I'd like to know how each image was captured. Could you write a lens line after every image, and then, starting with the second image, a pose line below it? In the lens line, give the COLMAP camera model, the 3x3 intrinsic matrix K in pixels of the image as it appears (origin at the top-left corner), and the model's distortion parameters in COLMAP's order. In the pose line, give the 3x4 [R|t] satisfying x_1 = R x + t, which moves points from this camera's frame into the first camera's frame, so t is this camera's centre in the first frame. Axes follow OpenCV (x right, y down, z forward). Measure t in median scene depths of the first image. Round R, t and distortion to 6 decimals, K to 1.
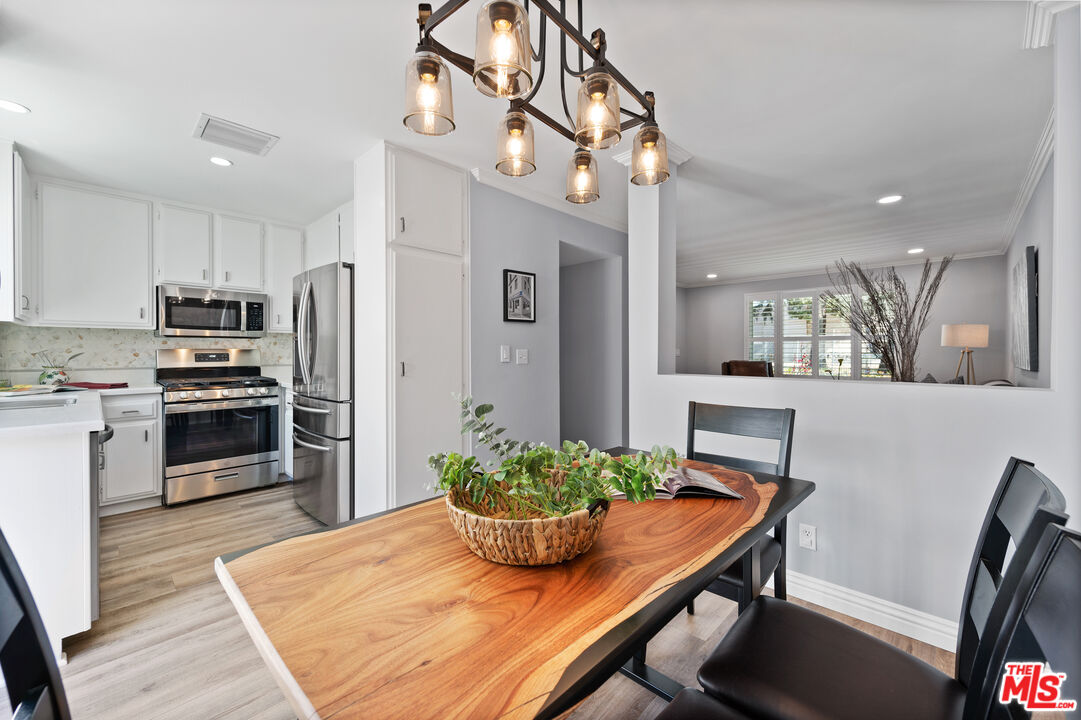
lens RADIAL K [[428.9, 0, 542.4], [0, 428.9, 354.4], [0, 0, 1]] dist [0.001713, 0.000616]
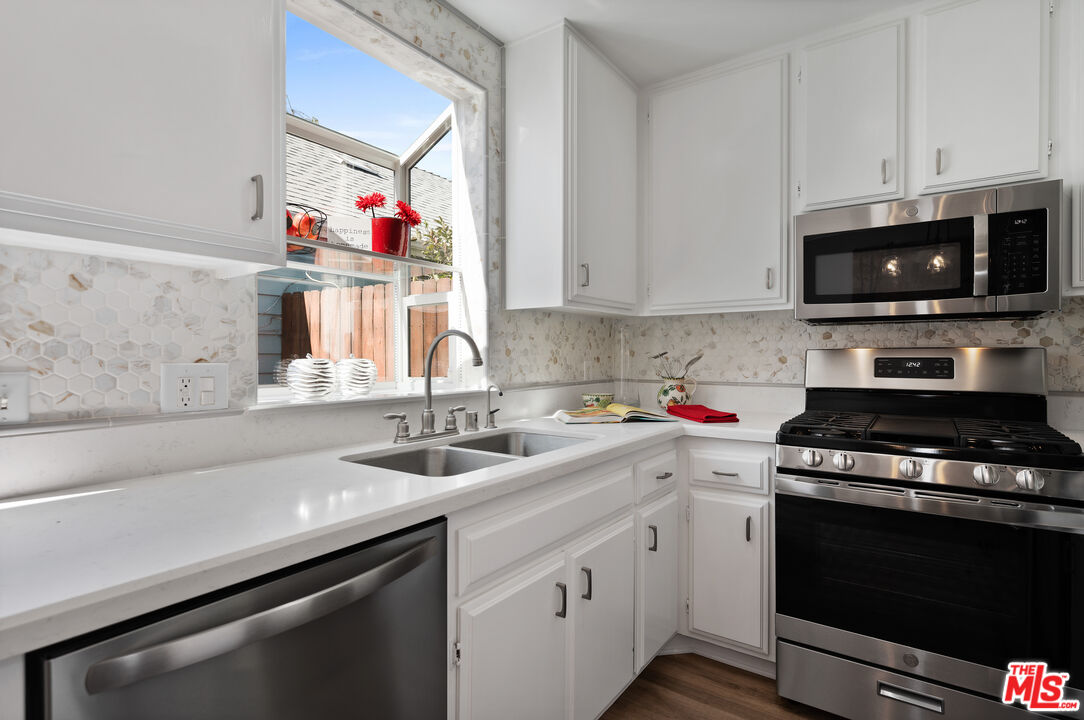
lens RADIAL K [[552.4, 0, 543.2], [0, 552.4, 356.6], [0, 0, 1]] dist [0.020355, 0.000218]
pose [[0.153972, 0.004085, -0.988067, -0.293859], [-0.006466, 0.999974, 0.003127, -0.003317], [0.988054, 0.005907, 0.153994, 0.577489]]
